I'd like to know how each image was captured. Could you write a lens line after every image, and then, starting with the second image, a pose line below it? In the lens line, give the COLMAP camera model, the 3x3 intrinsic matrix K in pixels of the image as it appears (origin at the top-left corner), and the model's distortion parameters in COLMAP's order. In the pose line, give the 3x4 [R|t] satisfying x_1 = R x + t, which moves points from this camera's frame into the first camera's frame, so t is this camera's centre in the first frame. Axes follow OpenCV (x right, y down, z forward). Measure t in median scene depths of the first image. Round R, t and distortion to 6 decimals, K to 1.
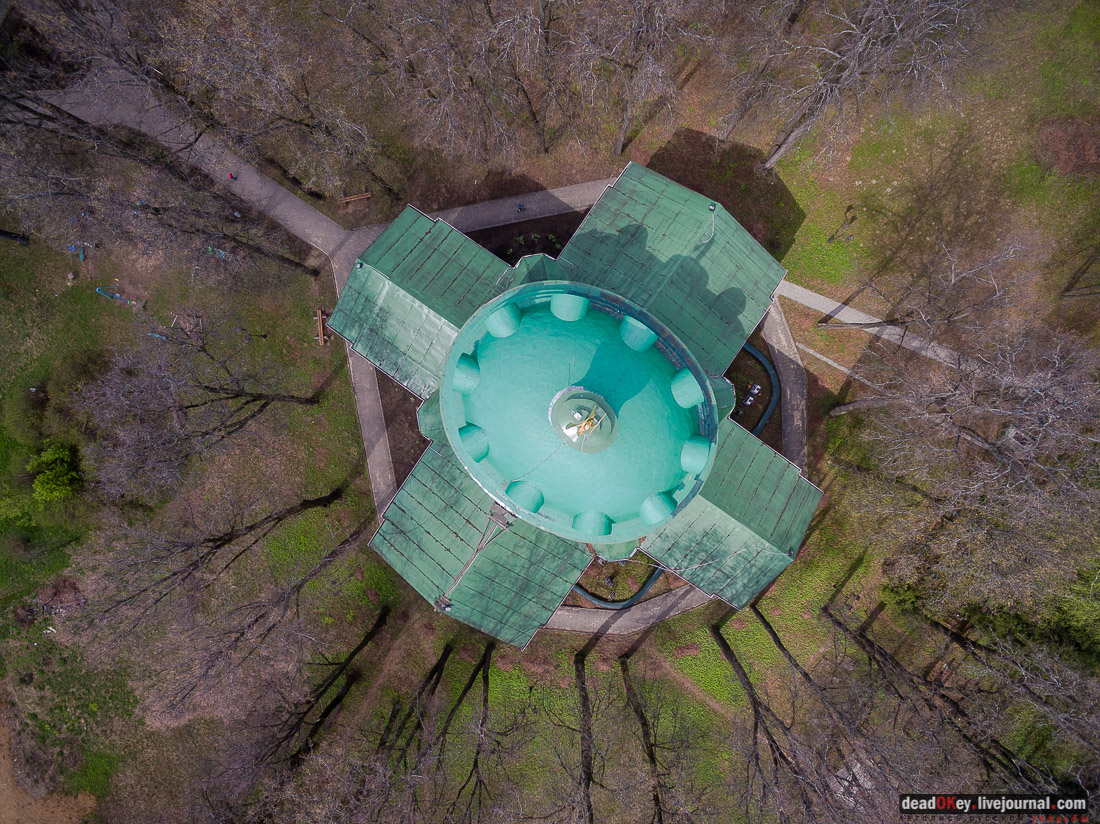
lens RADIAL K [[657.1, 0, 546.1], [0, 657.1, 421.8], [0, 0, 1]] dist [-0.127610, 0.094753]
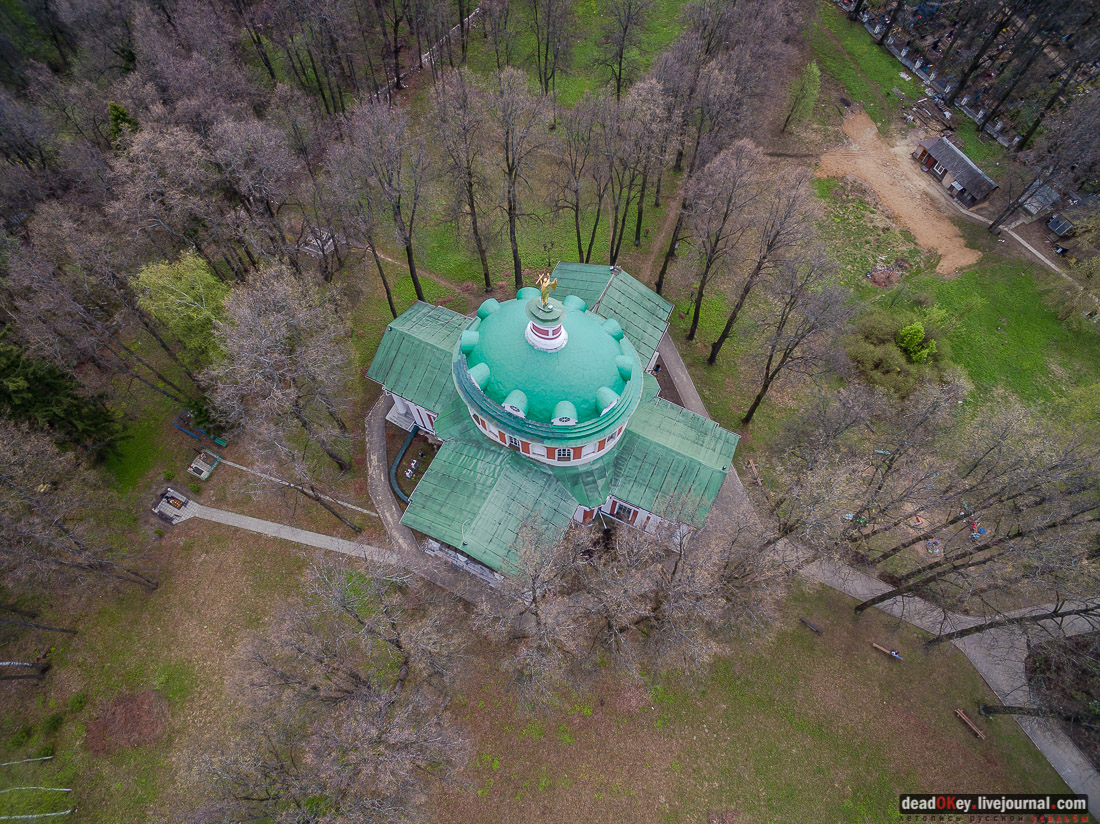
lens RADIAL K [[657.1, 0, 546.1], [0, 657.1, 421.8], [0, 0, 1]] dist [-0.127610, 0.094753]
pose [[-0.989761, 0.138077, -0.036177, 0.098076], [-0.140847, -0.903649, 0.404451, -0.572850], [0.023154, 0.405405, 0.913844, -0.234570]]
